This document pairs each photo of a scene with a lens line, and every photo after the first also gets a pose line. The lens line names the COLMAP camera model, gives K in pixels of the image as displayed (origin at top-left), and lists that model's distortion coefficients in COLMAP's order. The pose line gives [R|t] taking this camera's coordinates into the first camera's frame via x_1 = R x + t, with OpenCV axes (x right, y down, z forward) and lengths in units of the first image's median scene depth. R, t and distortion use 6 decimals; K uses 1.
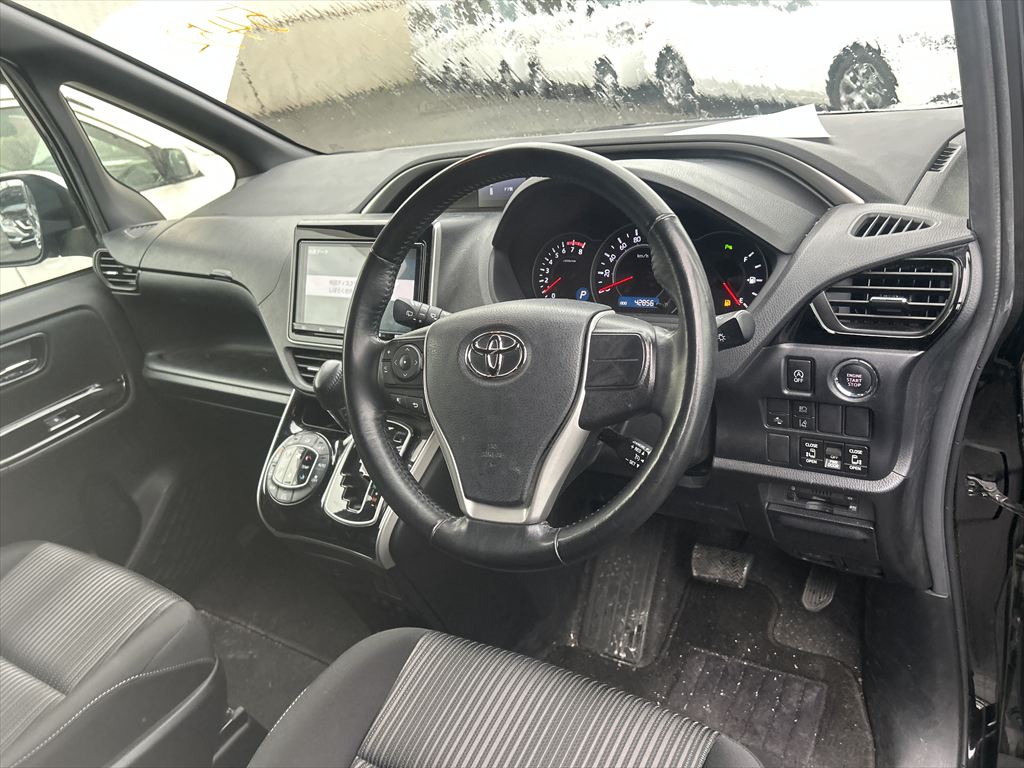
lens RADIAL K [[782.5, 0, 516.6], [0, 782.5, 385.1], [0, 0, 1]] dist [0.078597, -0.124896]
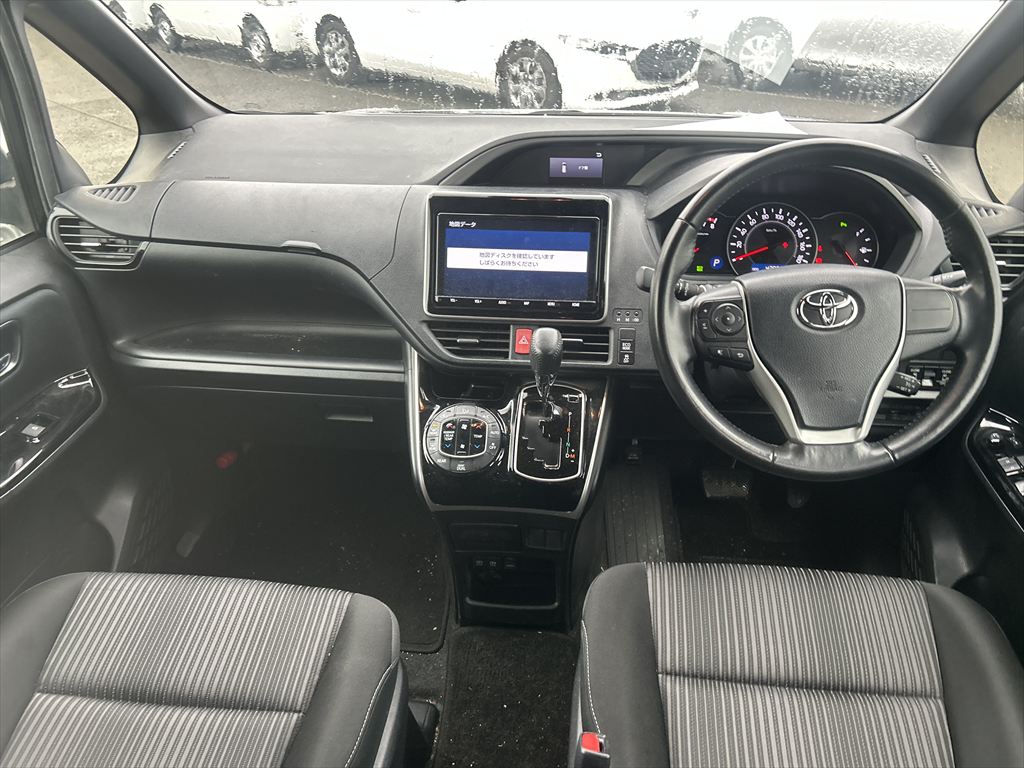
lens RADIAL K [[781.4, 0, 517.9], [0, 781.4, 384.6], [0, 0, 1]] dist [0.143321, -0.270152]
pose [[0.882112, -0.080029, 0.464192, -0.737128], [0.065807, 0.996735, 0.046788, -0.007778], [-0.466421, -0.010725, 0.884498, 0.082941]]
